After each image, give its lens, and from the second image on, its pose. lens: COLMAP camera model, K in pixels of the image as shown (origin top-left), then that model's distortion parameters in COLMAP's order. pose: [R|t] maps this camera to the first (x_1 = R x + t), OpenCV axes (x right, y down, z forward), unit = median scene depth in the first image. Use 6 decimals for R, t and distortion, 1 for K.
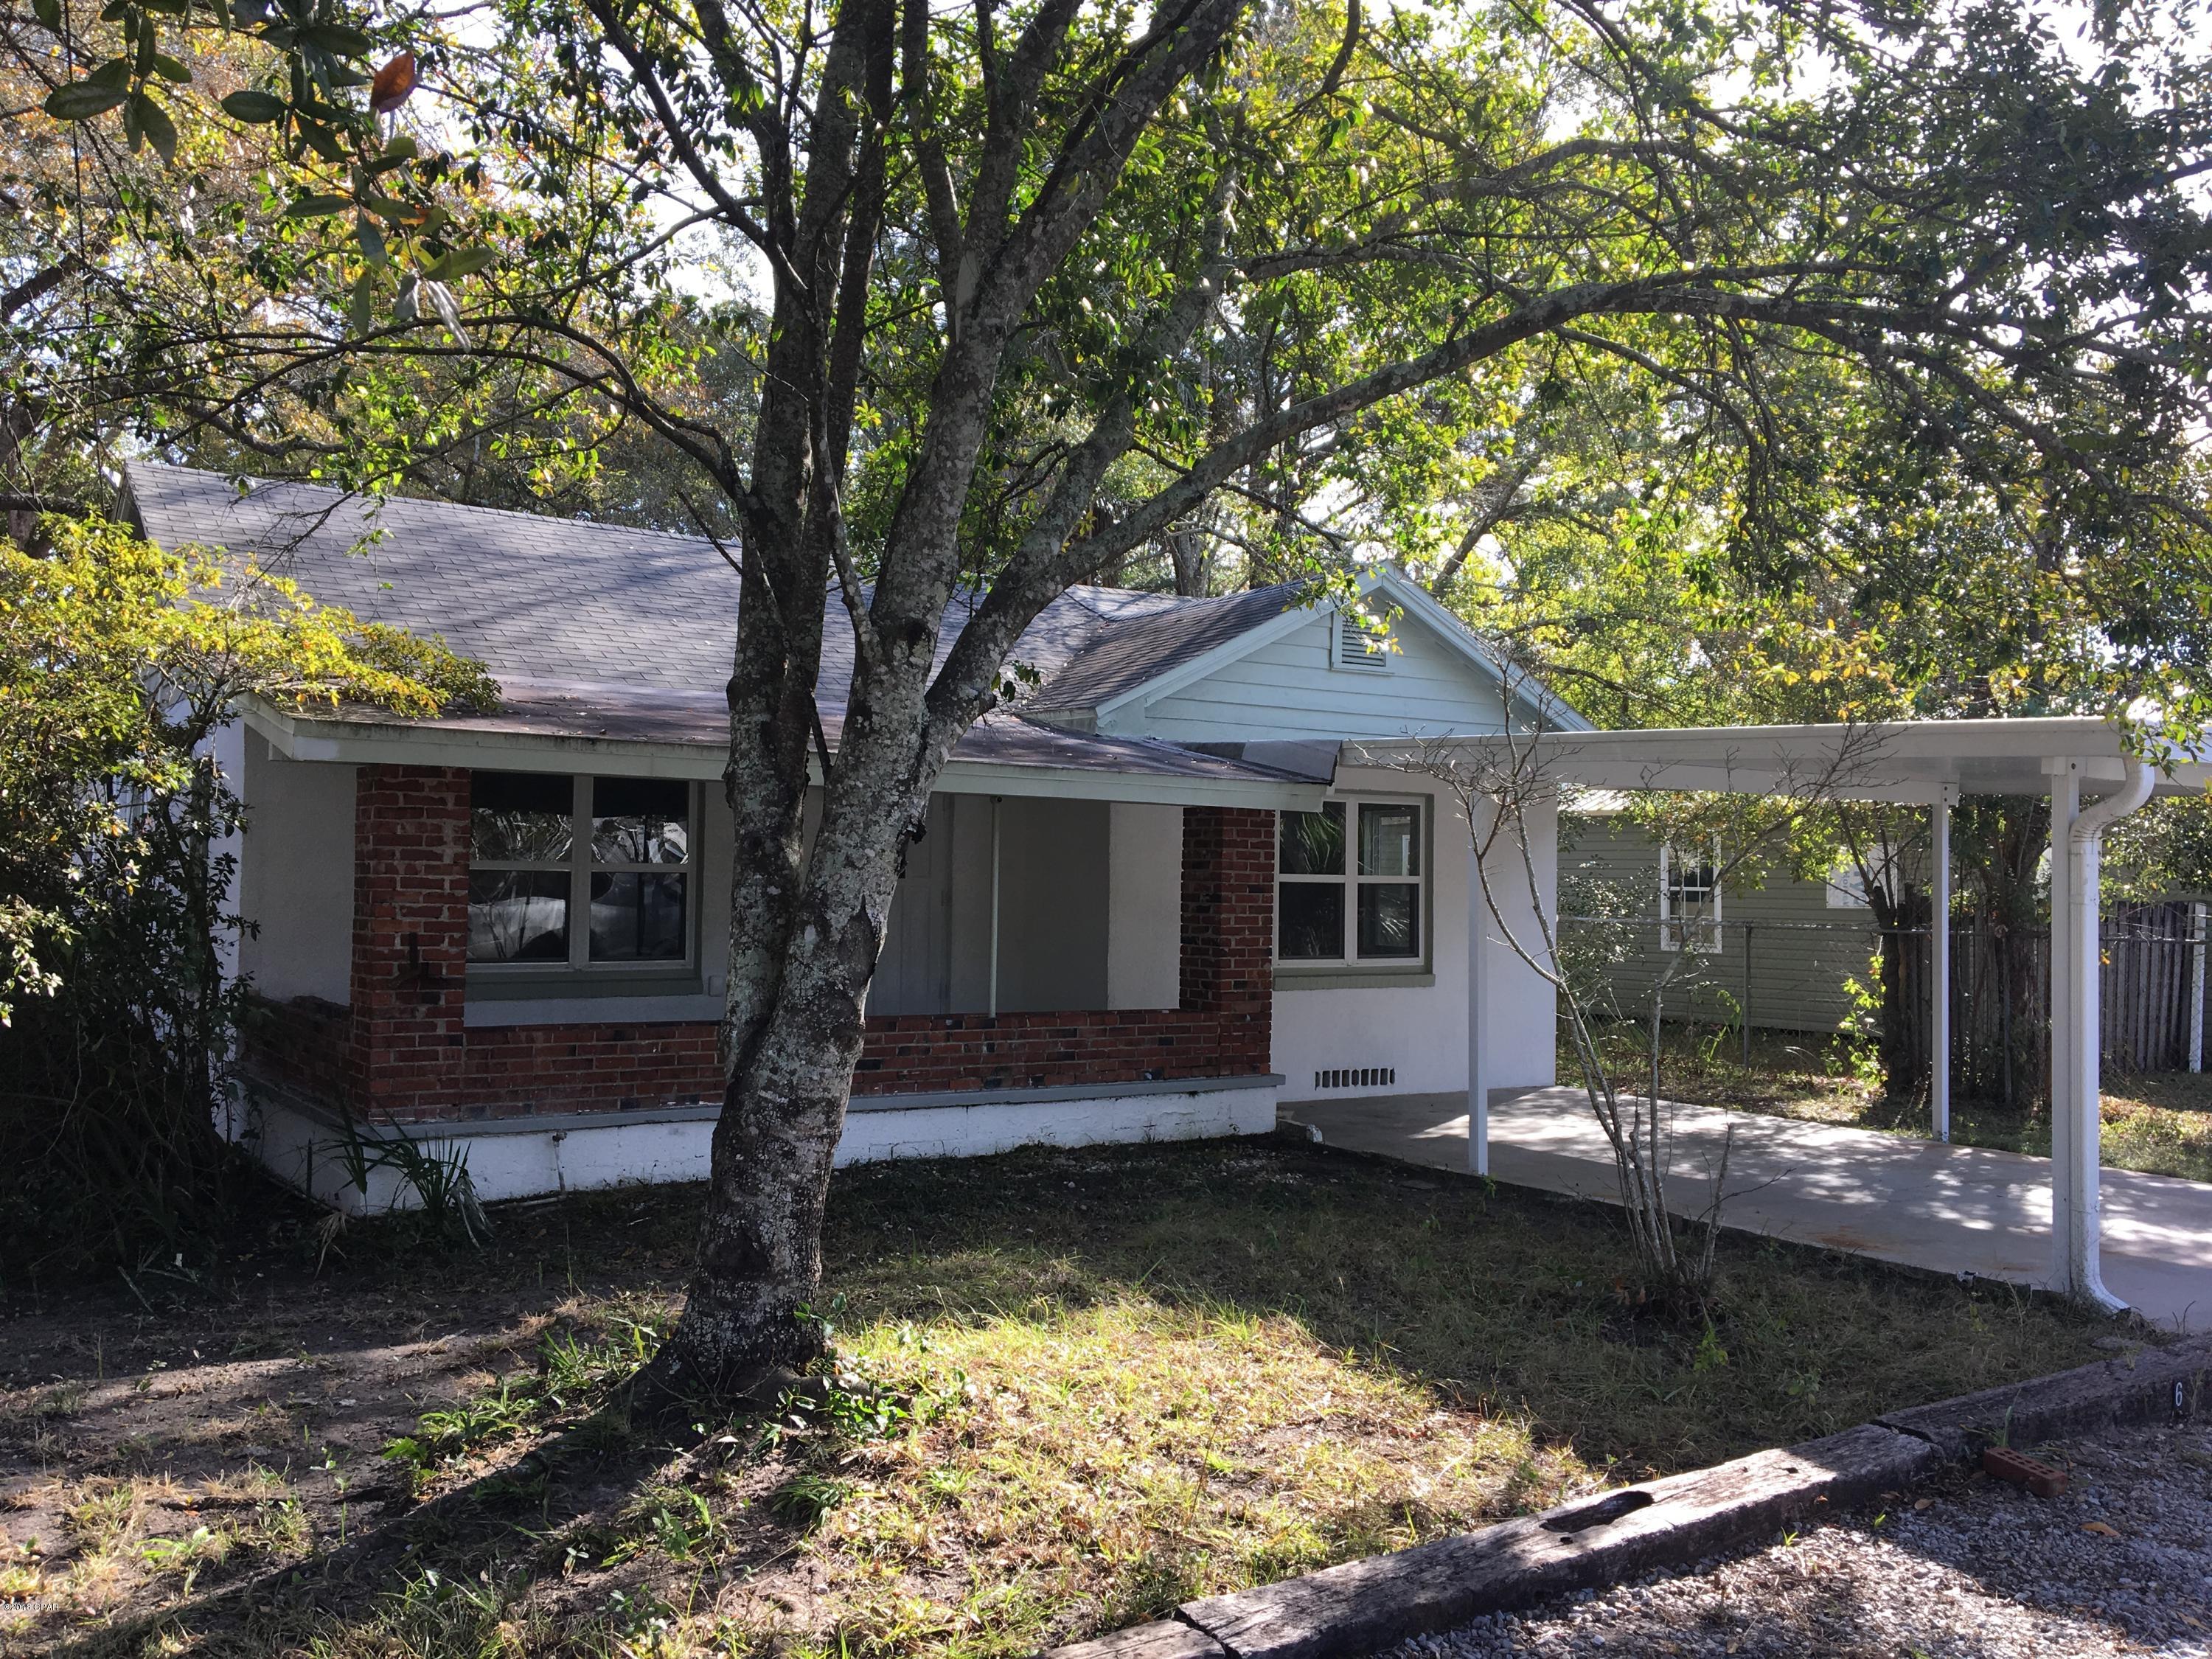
lens RADIAL K [[1836.4, 0, 1106.6], [0, 1836.4, 833.1], [0, 0, 1]] dist [0.096442, -0.143228]
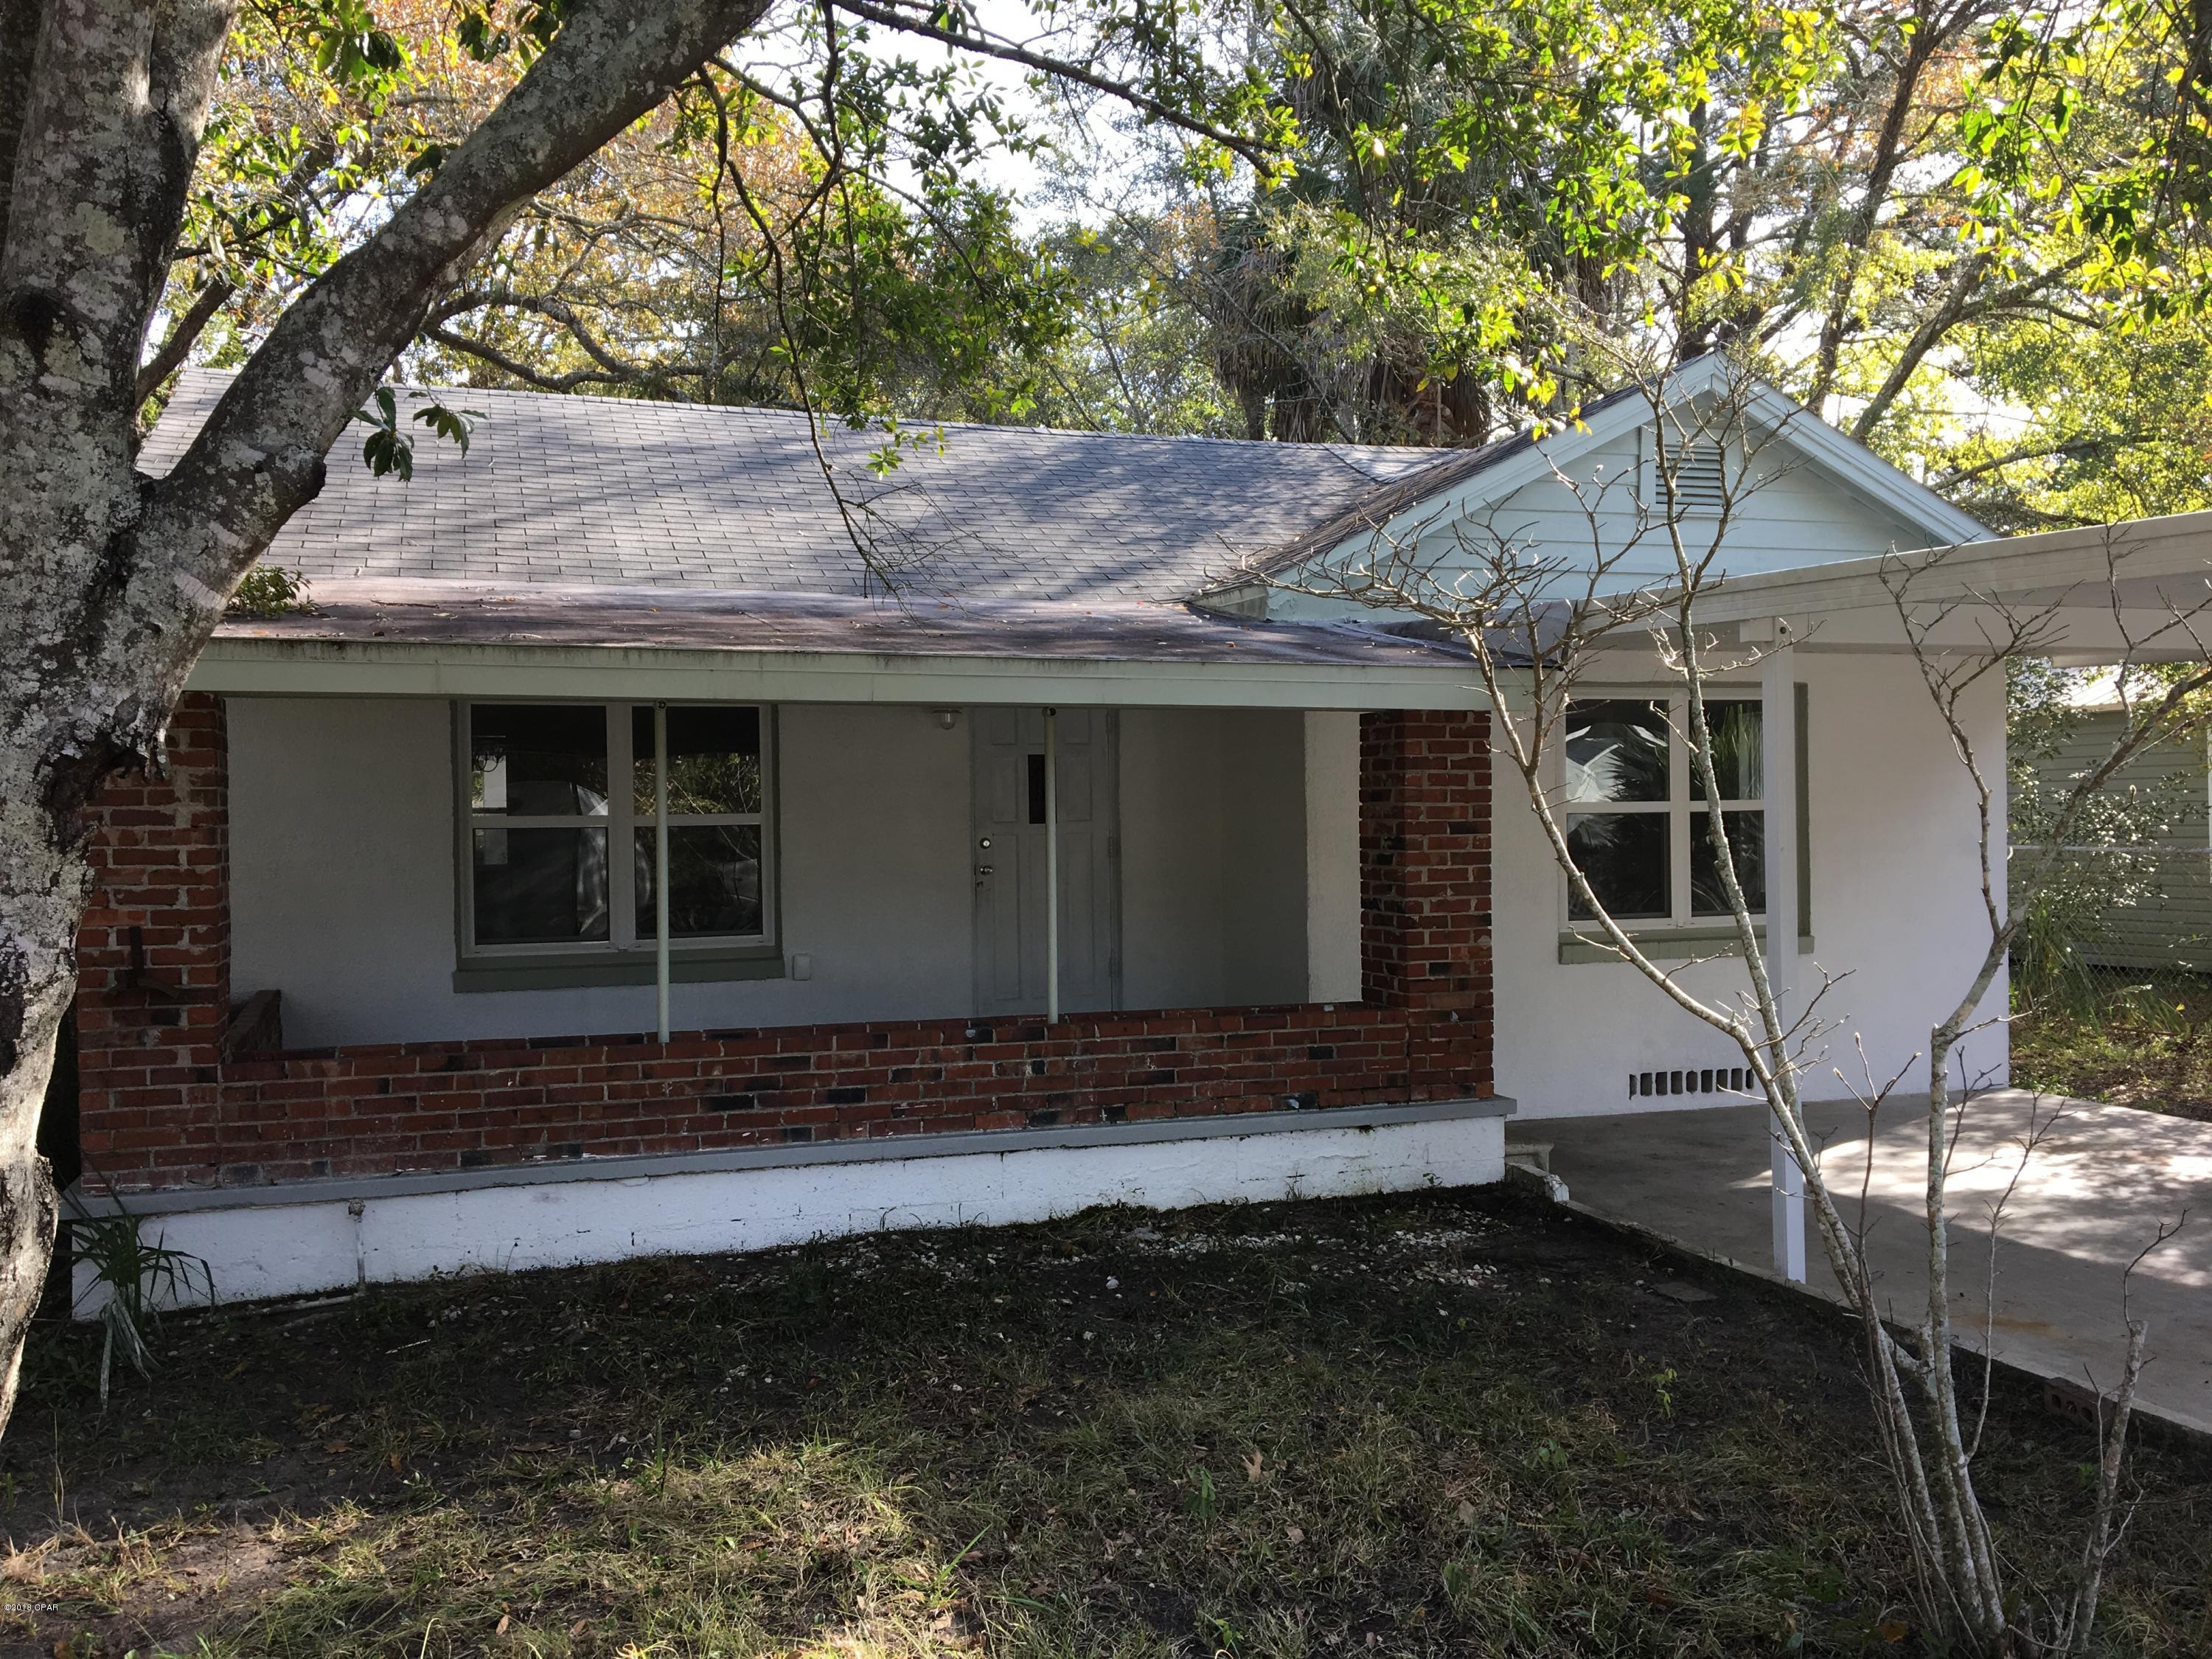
lens RADIAL K [[1836.4, 0, 1106.6], [0, 1836.4, 833.1], [0, 0, 1]] dist [0.096442, -0.143228]
pose [[0.965099, -0.025454, -0.260647, 0.134822], [0.034746, 0.998912, 0.031105, 0.006395], [0.259571, -0.039075, 0.964933, 0.311004]]
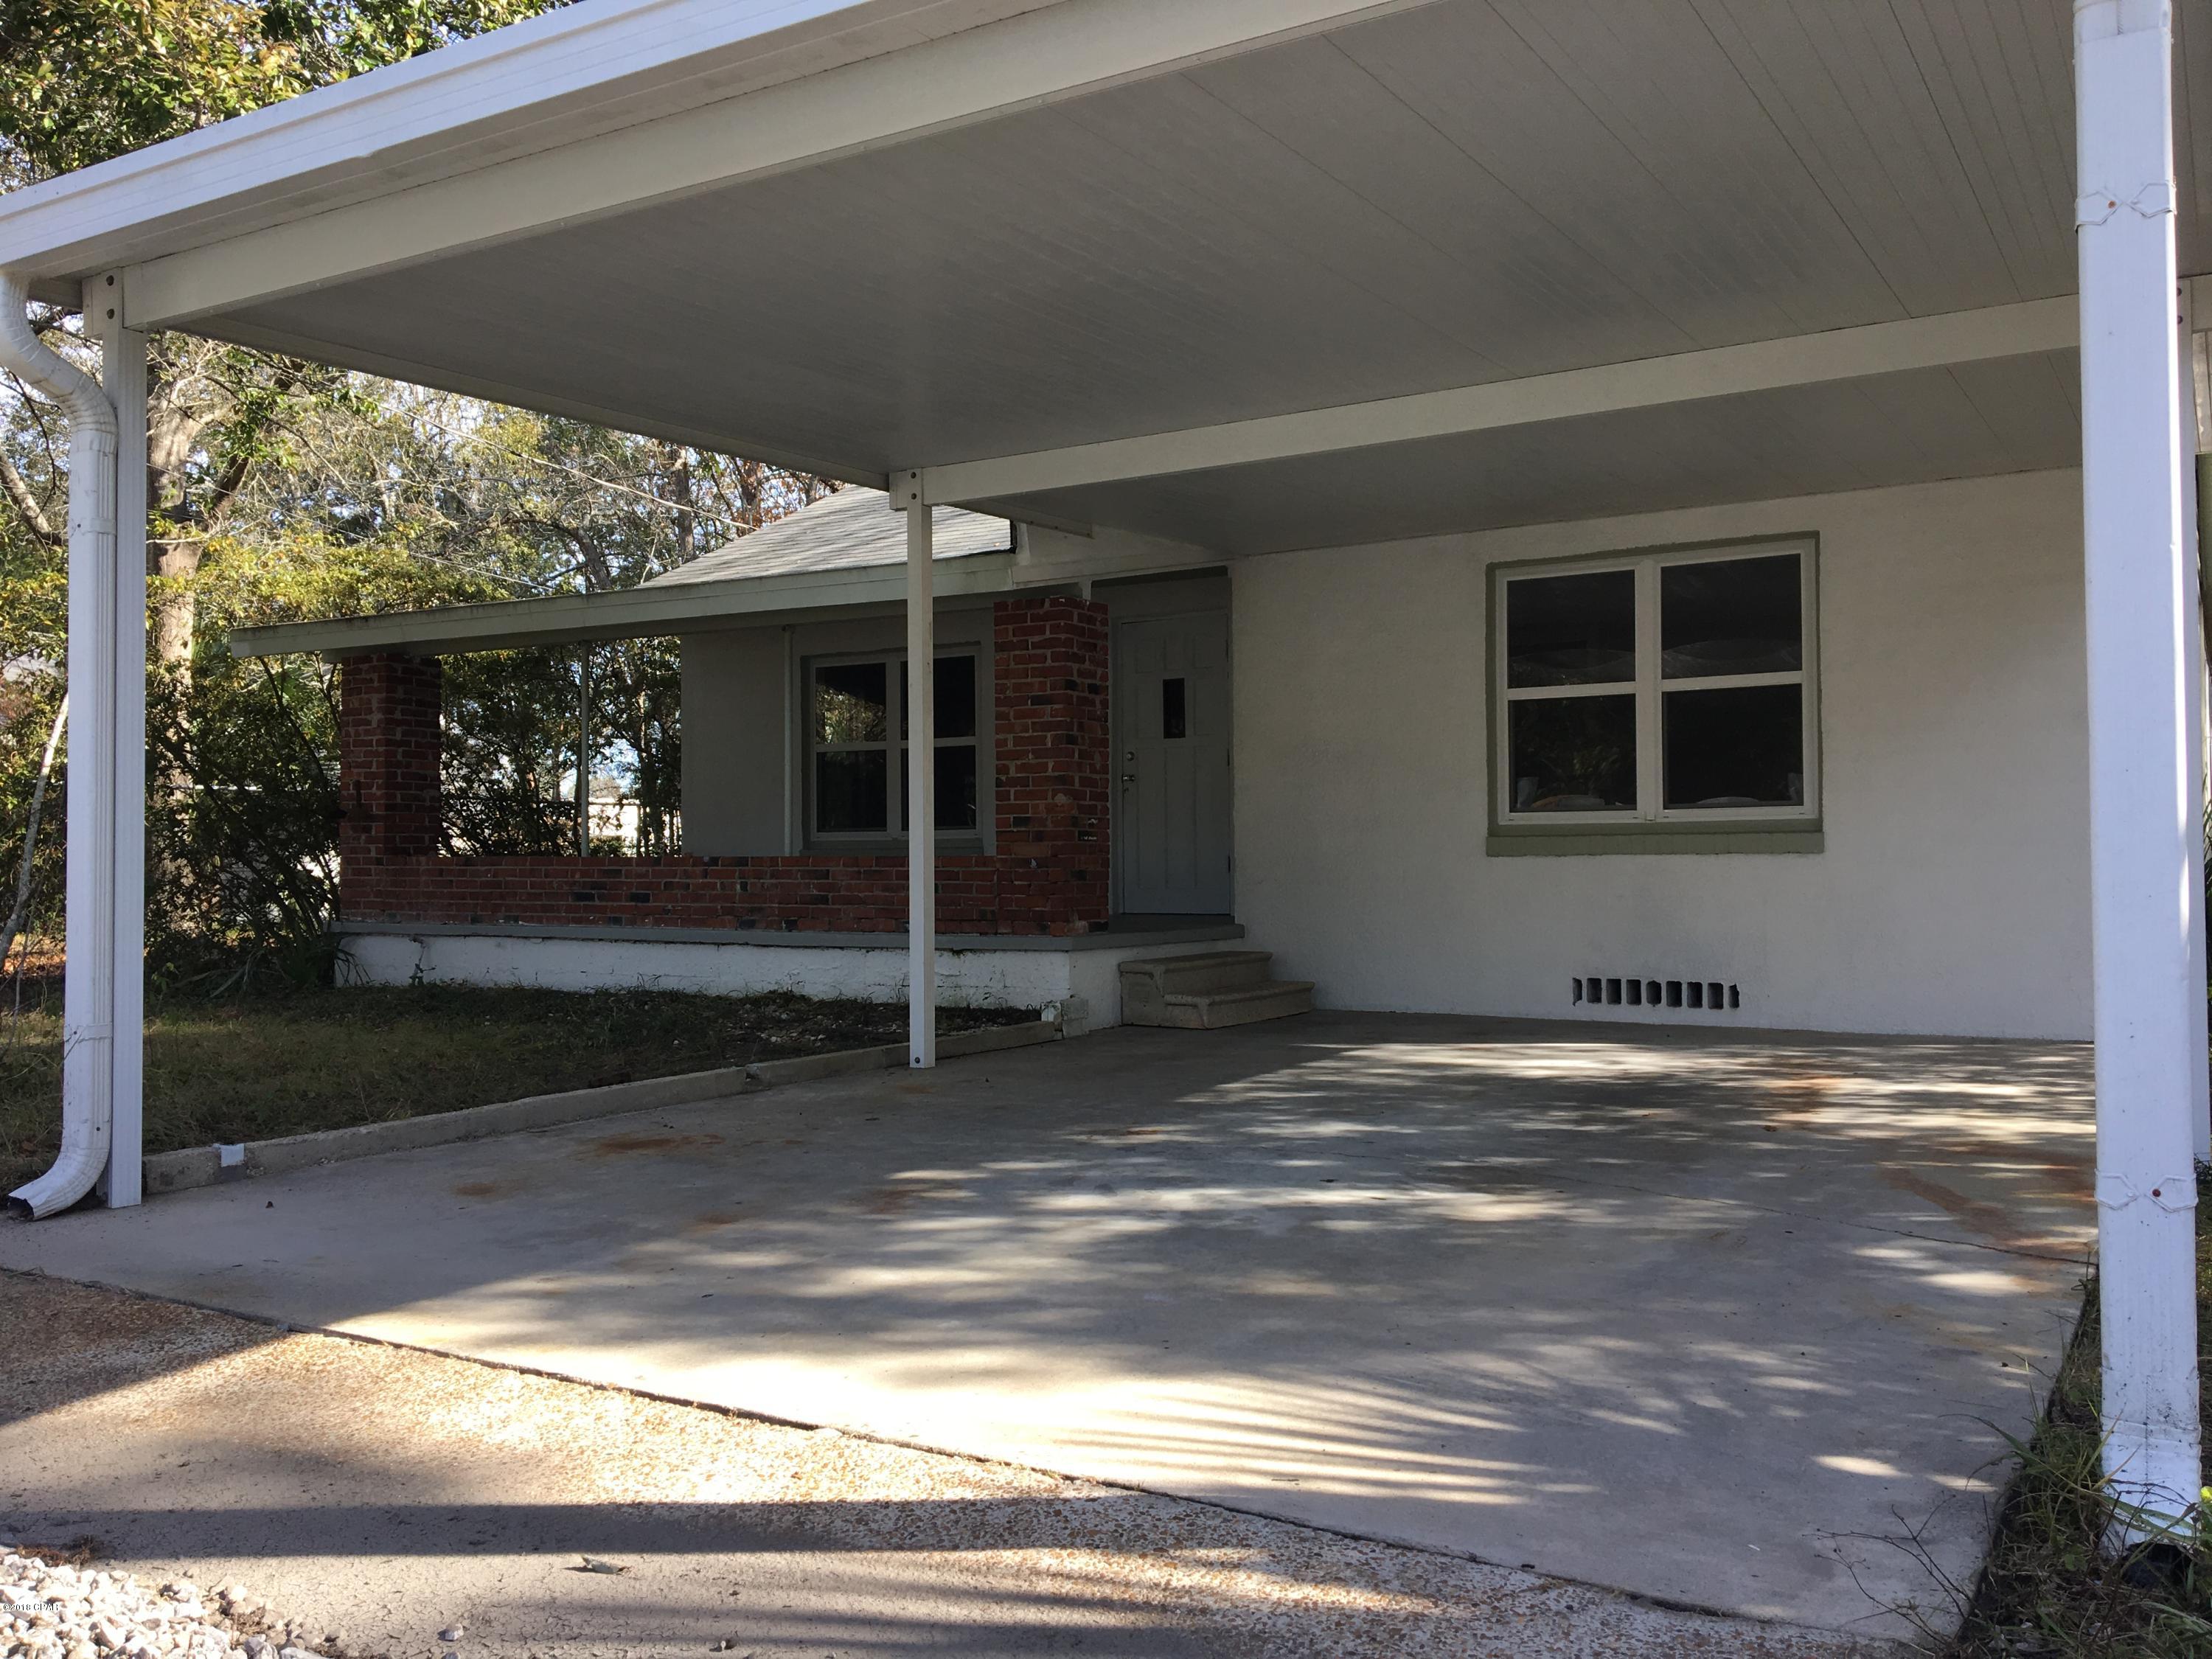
lens RADIAL K [[1836.4, 0, 1106.6], [0, 1836.4, 833.1], [0, 0, 1]] dist [0.096442, -0.143228]
pose [[0.422850, -0.034315, -0.905550, 0.819345], [0.035789, 0.999136, -0.021150, 0.106938], [0.905493, -0.023466, 0.423713, 0.705584]]
